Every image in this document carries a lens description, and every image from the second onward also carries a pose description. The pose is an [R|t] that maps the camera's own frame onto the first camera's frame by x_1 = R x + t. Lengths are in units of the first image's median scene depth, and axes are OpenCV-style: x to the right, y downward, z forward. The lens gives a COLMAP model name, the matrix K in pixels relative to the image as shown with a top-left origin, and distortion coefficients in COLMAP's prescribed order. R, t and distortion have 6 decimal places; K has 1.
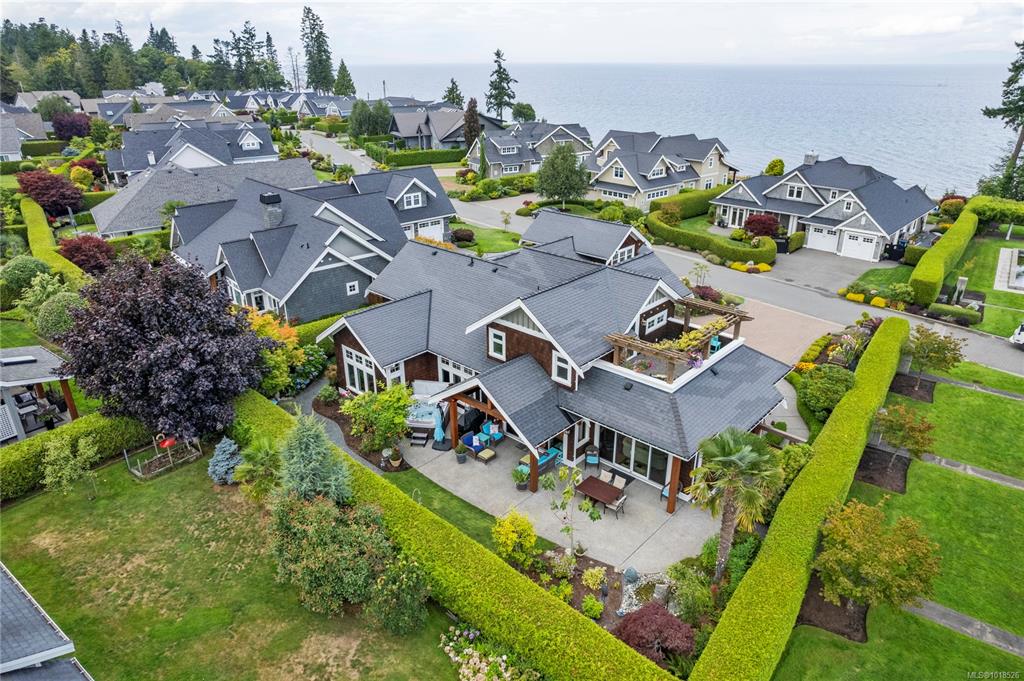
lens RADIAL K [[654.9, 0, 513.7], [0, 654.9, 339.1], [0, 0, 1]] dist [-0.075714, 0.066902]
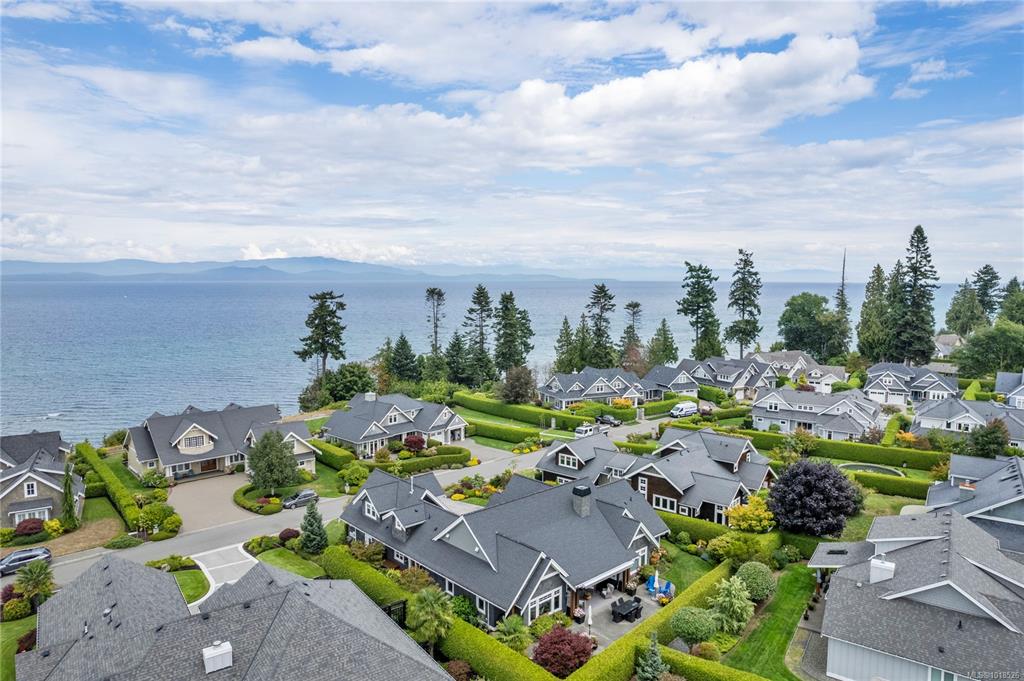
lens RADIAL K [[654.9, 0, 513.7], [0, 654.9, 339.1], [0, 0, 1]] dist [-0.075714, 0.066902]
pose [[-0.027834, -0.089700, 0.995580, -1.037635], [0.393822, 0.914429, 0.093399, -0.426141], [-0.918765, 0.394681, 0.009873, 0.663646]]
